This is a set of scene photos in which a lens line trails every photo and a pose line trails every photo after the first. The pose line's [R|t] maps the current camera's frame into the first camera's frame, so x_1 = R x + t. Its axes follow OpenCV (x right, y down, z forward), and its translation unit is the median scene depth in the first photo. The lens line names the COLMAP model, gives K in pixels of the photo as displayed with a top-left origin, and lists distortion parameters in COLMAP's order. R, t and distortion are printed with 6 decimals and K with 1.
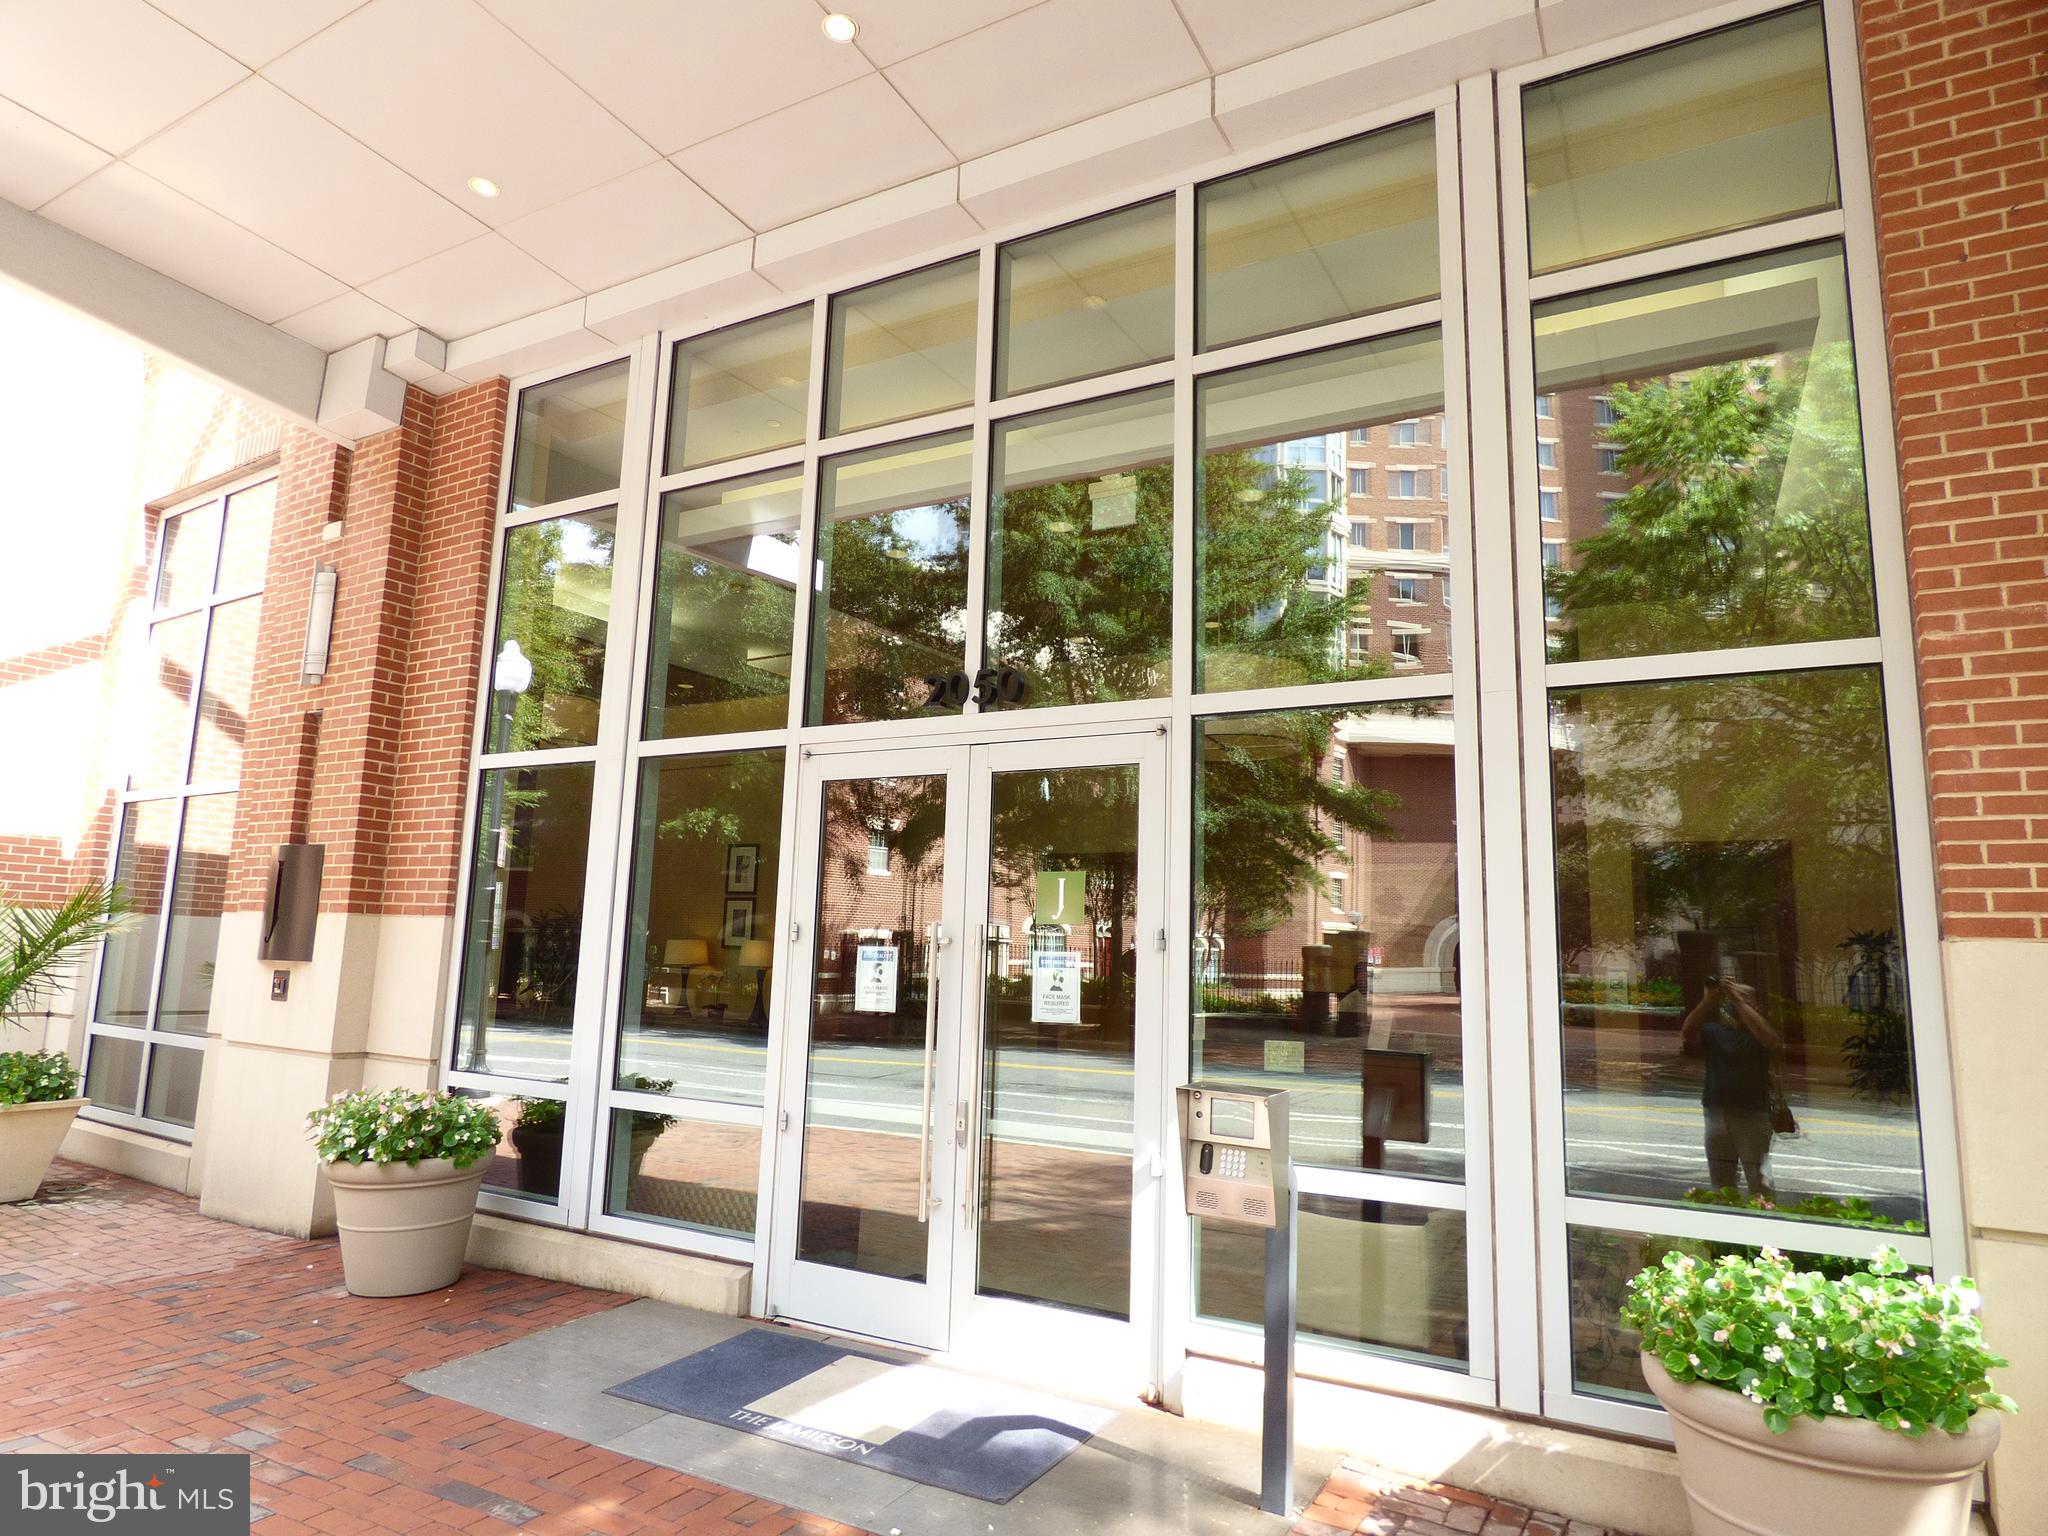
lens RADIAL K [[1229.1, 0, 1030.8], [0, 1229.1, 765.9], [0, 0, 1]] dist [0.003488, 0.002276]
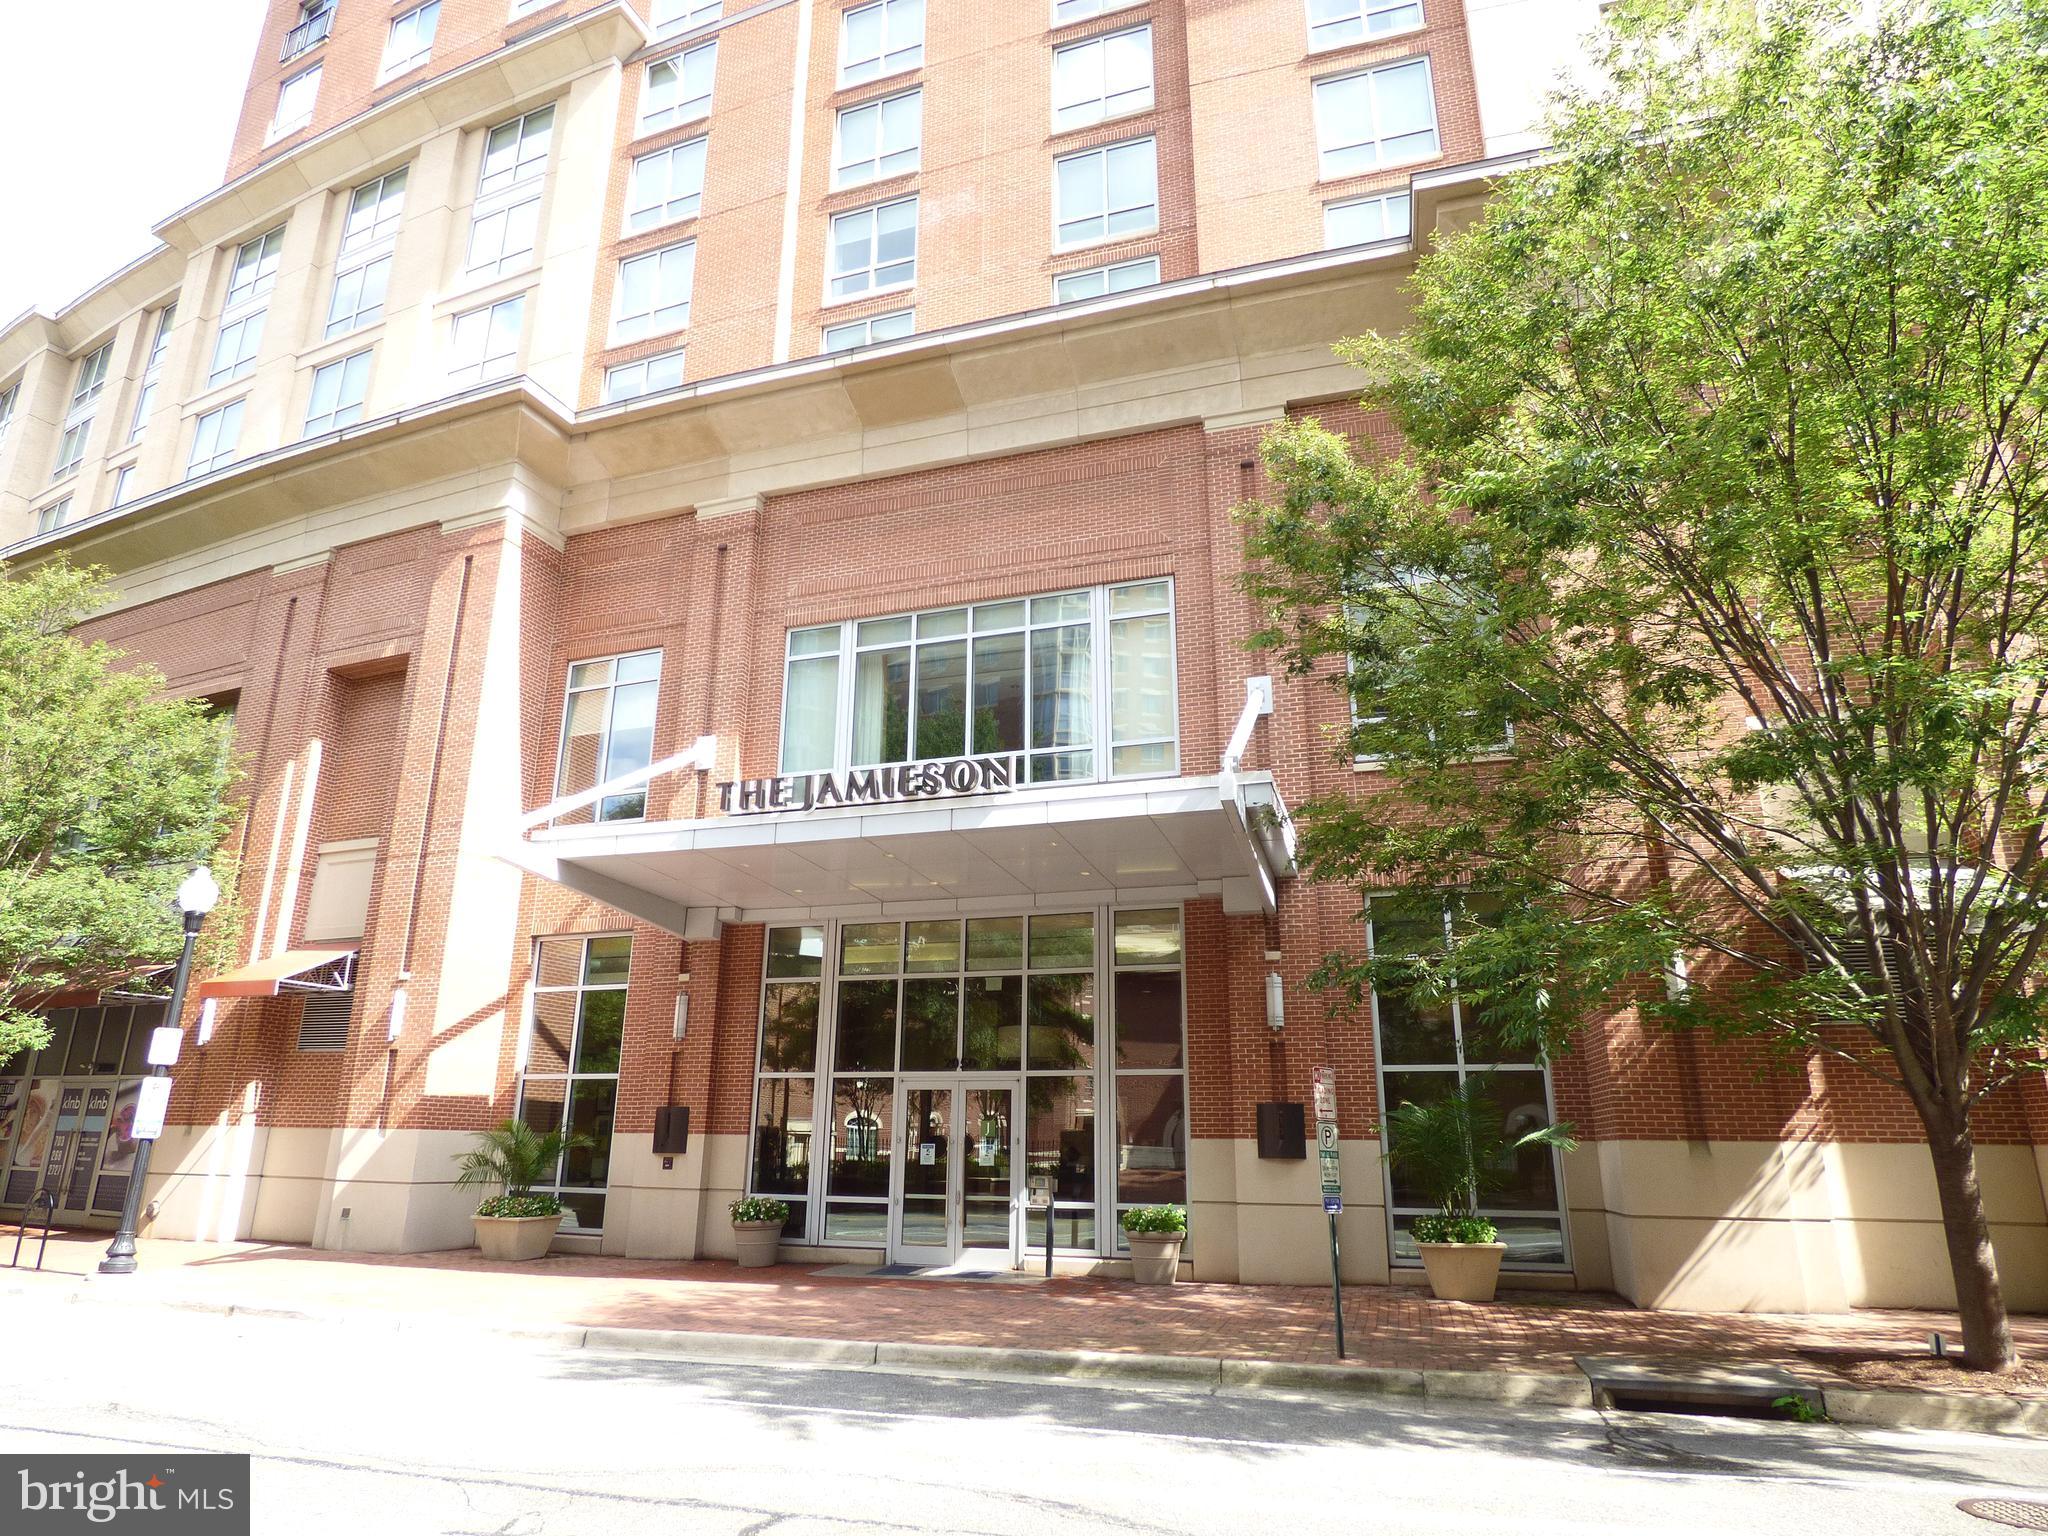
lens RADIAL K [[1229.1, 0, 1019.7], [0, 1229.1, 779.7], [0, 0, 1]] dist [0.003488, 0.002276]
pose [[0.986661, 0.031687, 0.159676, -0.334268], [-0.009976, 0.990799, -0.134976, -0.282619], [-0.162484, 0.131582, 0.977898, -1.780498]]
